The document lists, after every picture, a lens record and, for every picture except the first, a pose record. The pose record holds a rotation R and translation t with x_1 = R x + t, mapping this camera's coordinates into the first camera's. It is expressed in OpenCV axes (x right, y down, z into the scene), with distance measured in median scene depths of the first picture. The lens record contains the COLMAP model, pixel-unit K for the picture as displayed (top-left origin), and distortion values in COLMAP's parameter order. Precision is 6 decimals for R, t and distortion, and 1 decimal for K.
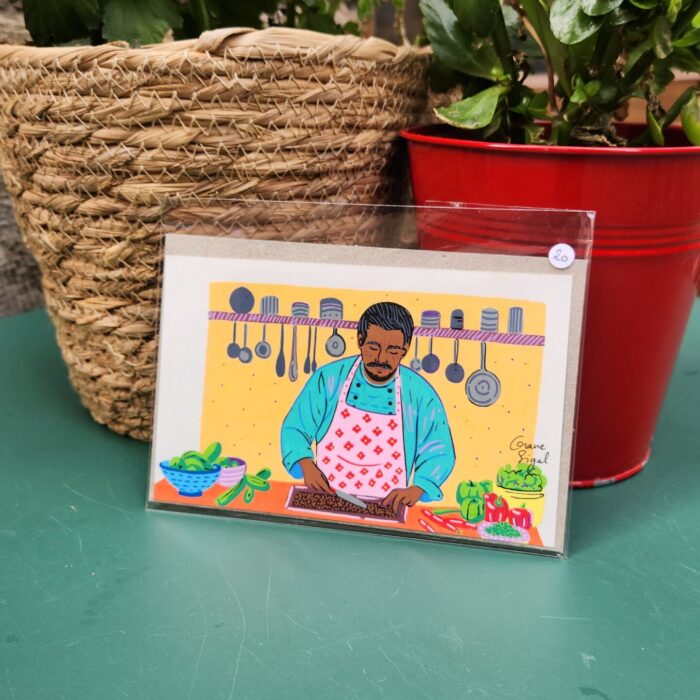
lens RADIAL K [[788.0, 0, 369.5], [0, 788.0, 322.7], [0, 0, 1]] dist [0.029918, -0.049200]
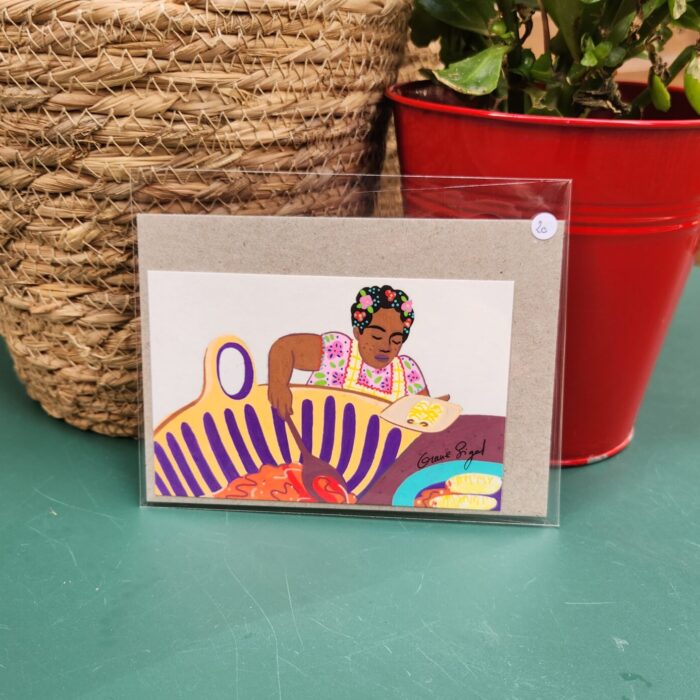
lens RADIAL K [[821.9, 0, 361.5], [0, 821.9, 376.6], [0, 0, 1]] dist [0.039280, -0.079565]
pose [[0.992032, -0.036318, 0.120637, -0.126890], [0.020391, 0.991208, 0.130732, -0.046341], [-0.124324, -0.127230, 0.984051, 0.027194]]
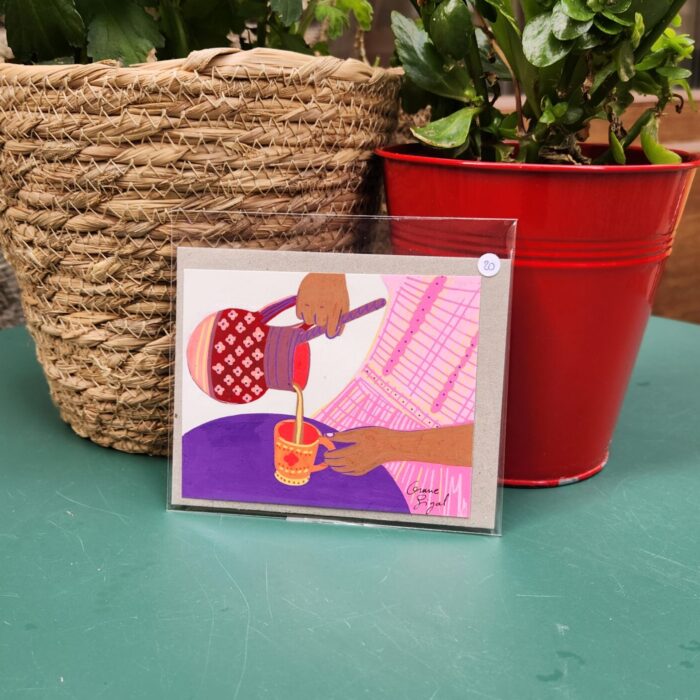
lens RADIAL K [[801.6, 0, 354.4], [0, 801.6, 384.2], [0, 0, 1]] dist [0.038061, -0.060368]
pose [[0.998467, -0.011344, 0.054179, -0.054157], [0.009101, 0.999099, 0.041456, 0.023265], [-0.054601, -0.040899, 0.997670, -0.074270]]
